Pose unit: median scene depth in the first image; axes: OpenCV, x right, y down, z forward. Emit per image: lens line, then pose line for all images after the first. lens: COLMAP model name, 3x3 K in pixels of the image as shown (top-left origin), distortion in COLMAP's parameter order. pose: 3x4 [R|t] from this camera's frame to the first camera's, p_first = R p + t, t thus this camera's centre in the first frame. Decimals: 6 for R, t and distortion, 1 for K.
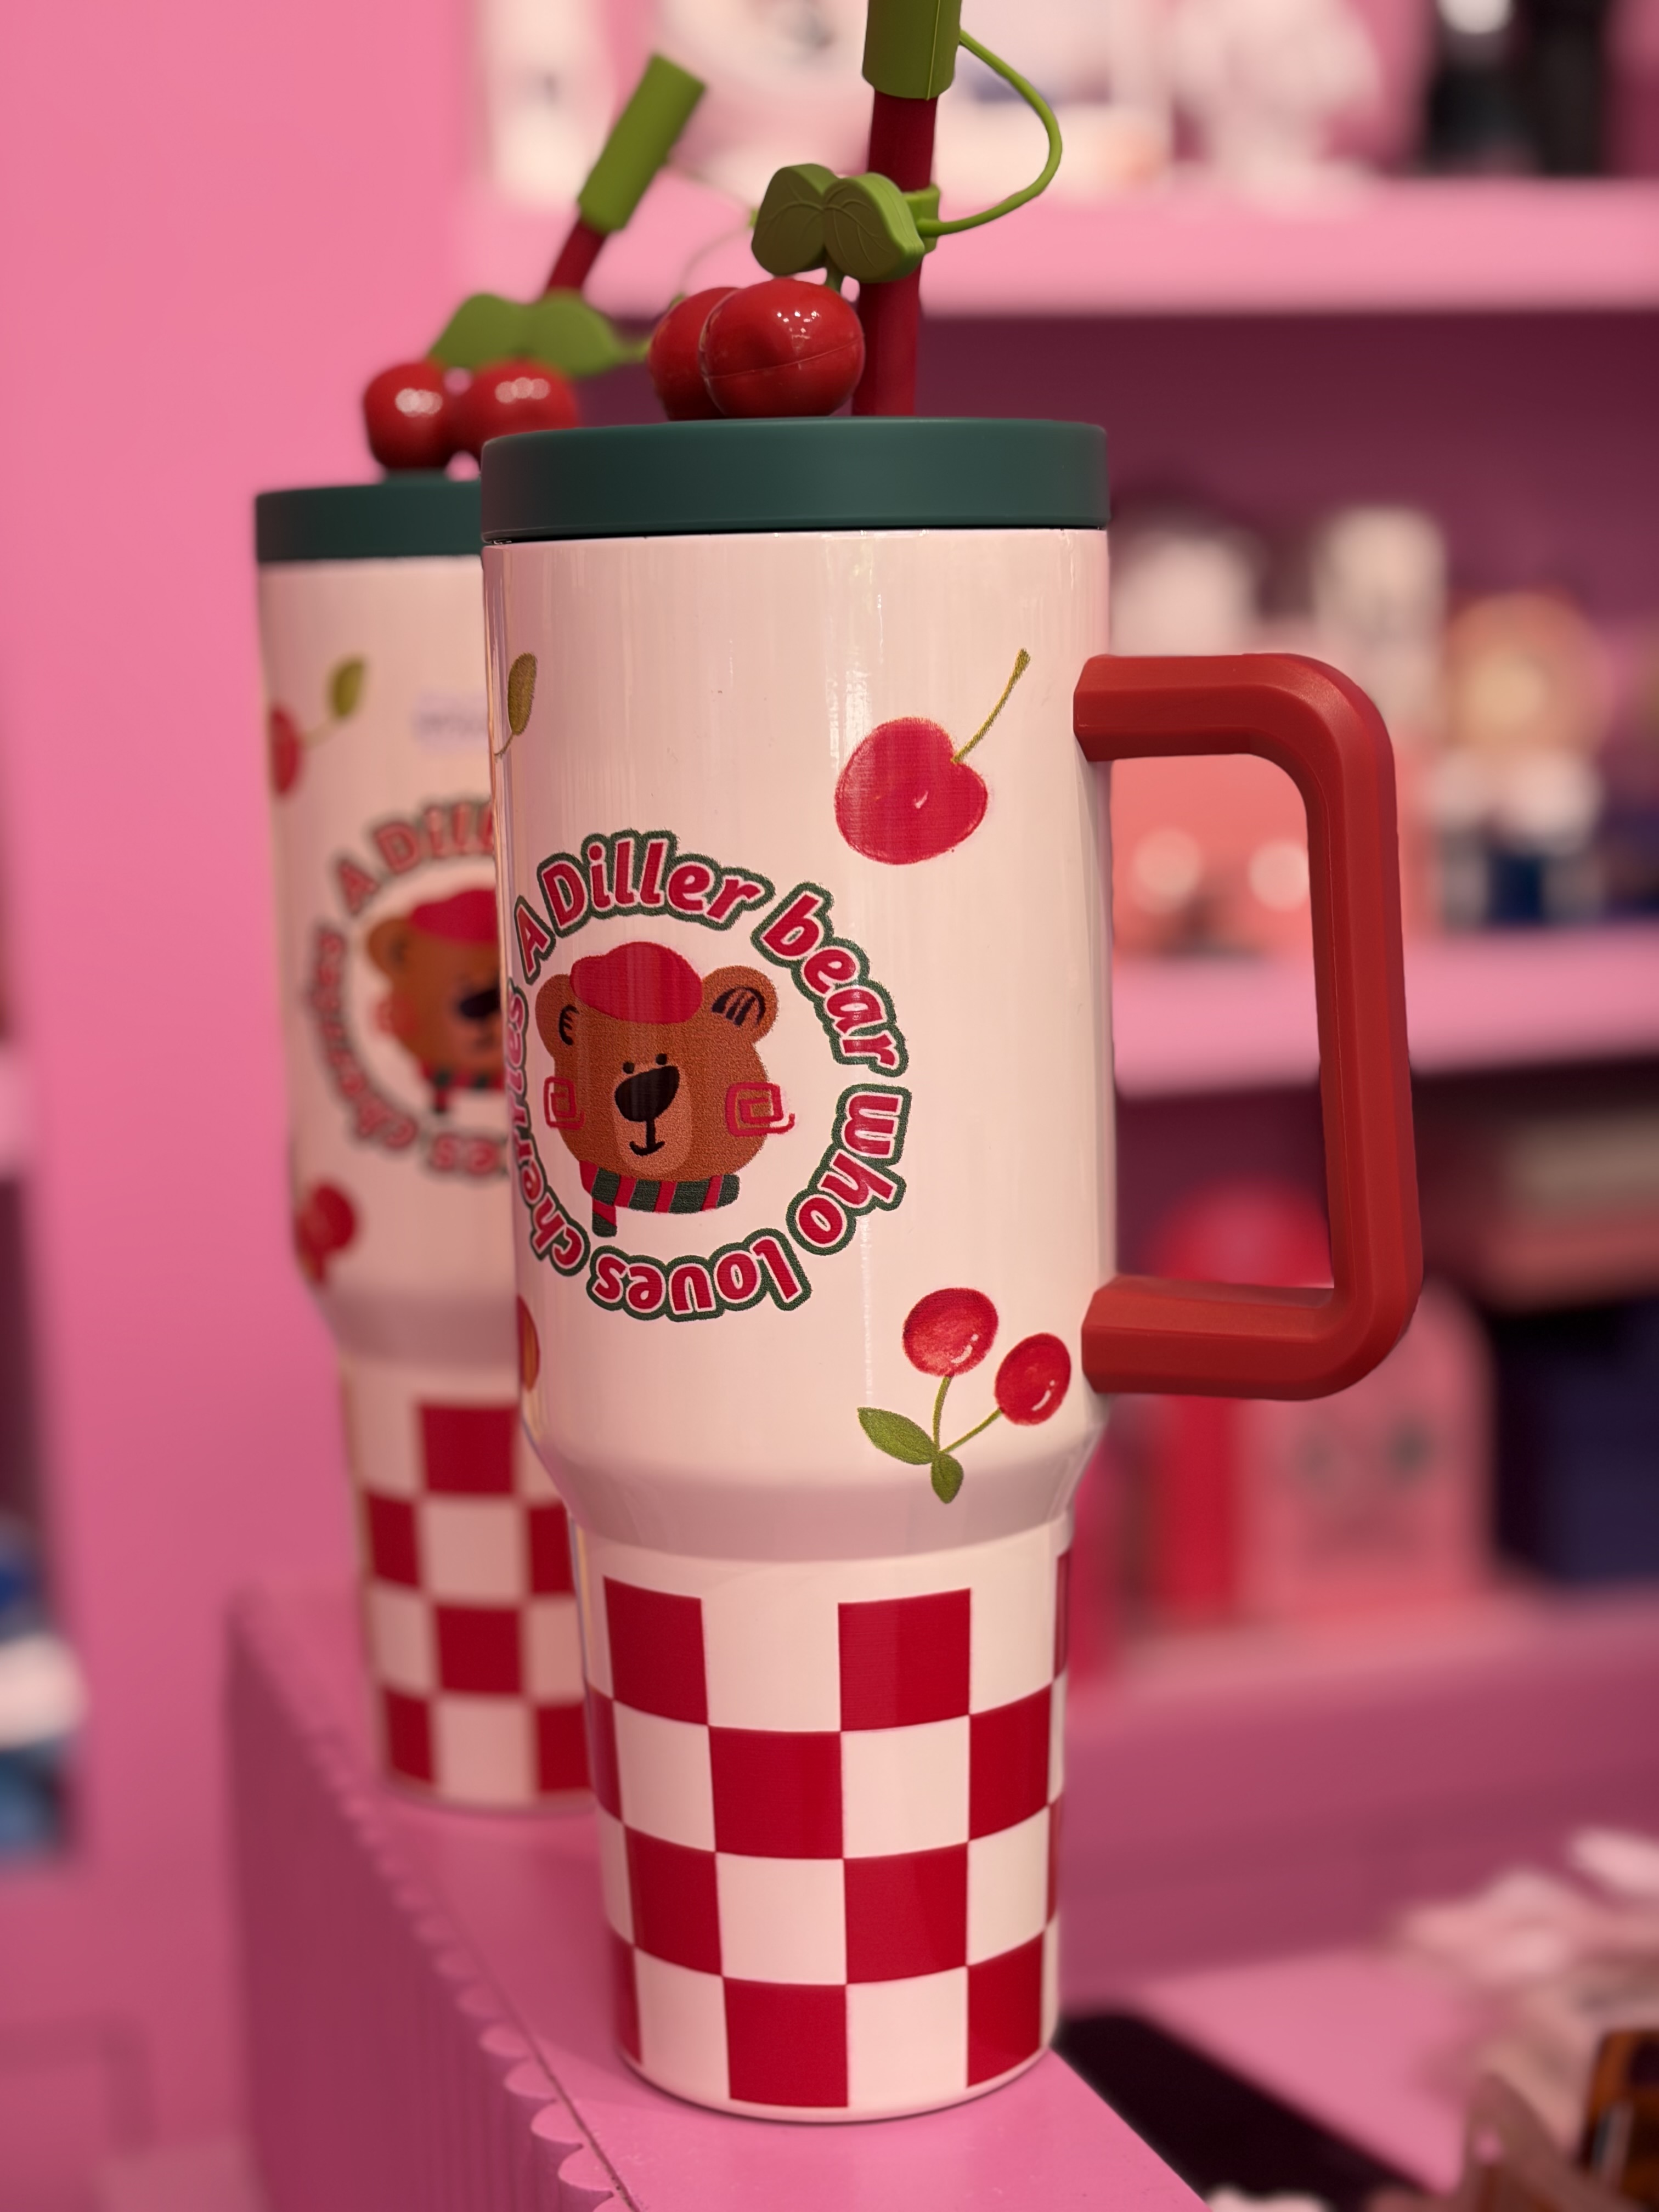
lens RADIAL K [[3373.7, 0, 842.6], [0, 3373.7, 1130.4], [0, 0, 1]] dist [0.243818, -0.937854]
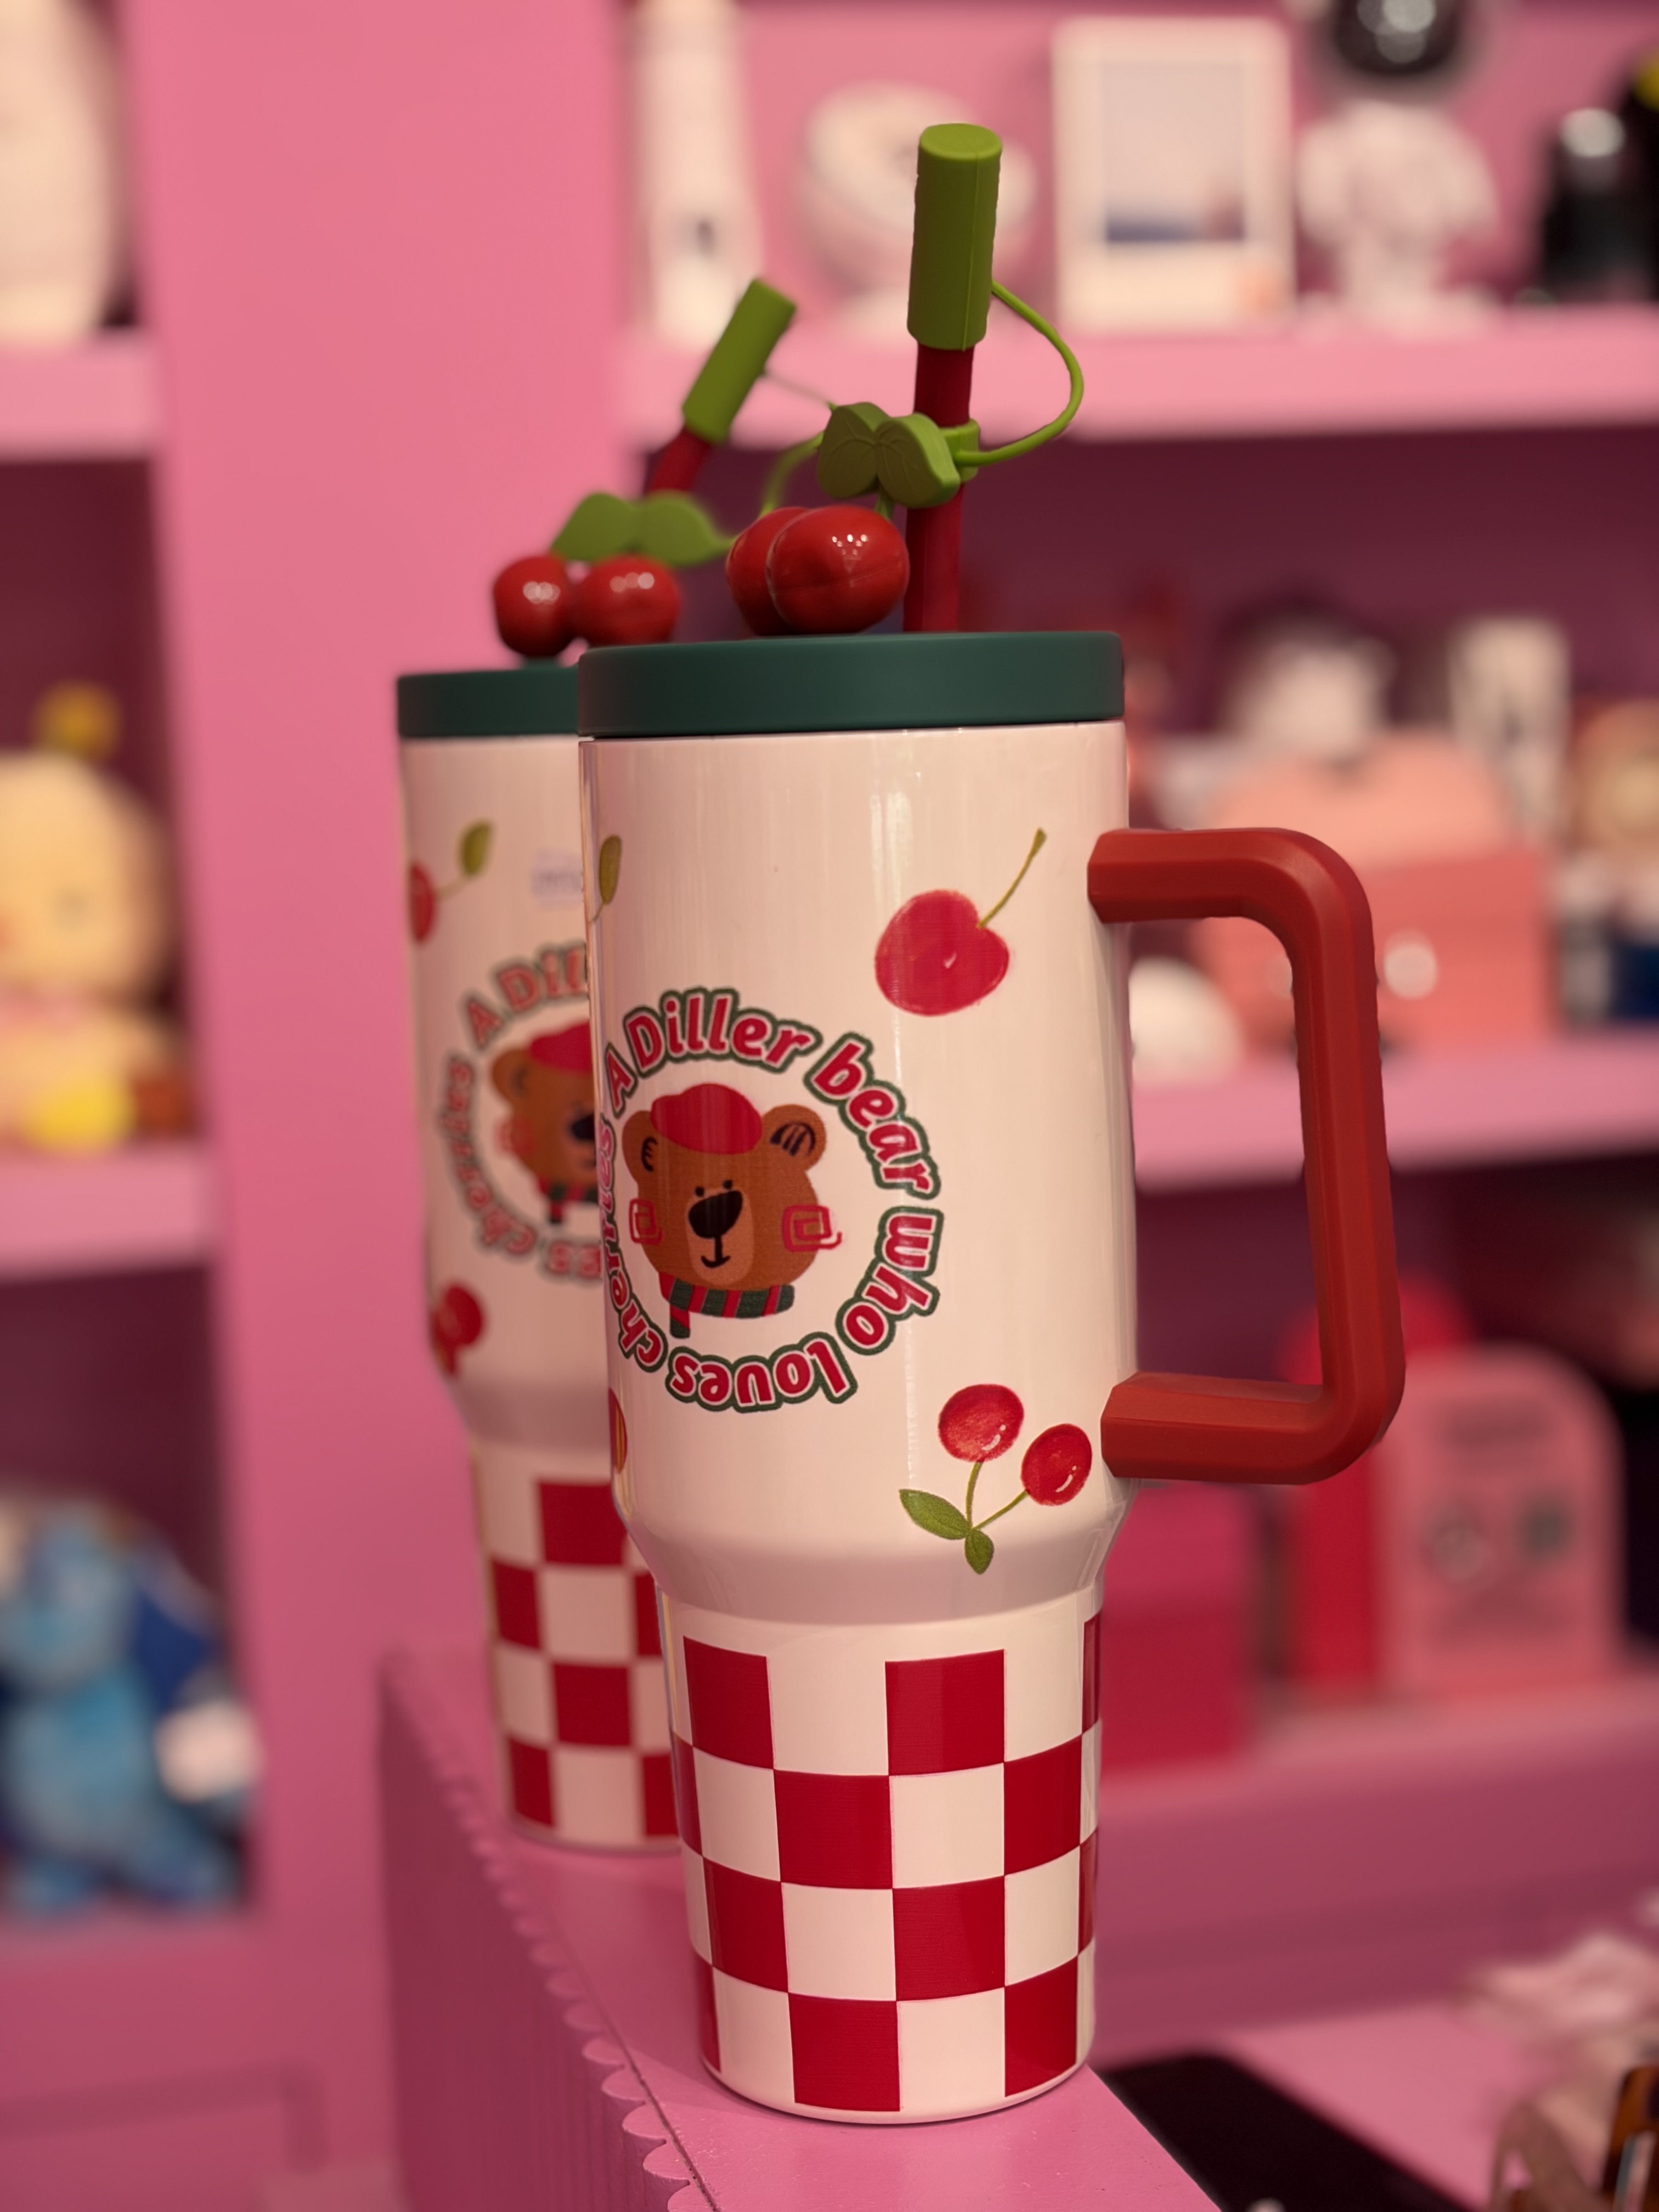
lens RADIAL K [[3372.0, 0, 829.5], [0, 3372.0, 1106.0], [0, 0, 1]] dist [0.245302, -0.935255]
pose [[0.998198, -0.002927, -0.059935, 0.049589], [0.001214, 0.999590, -0.028599, -0.014706], [0.059994, 0.028475, 0.997793, -0.145640]]
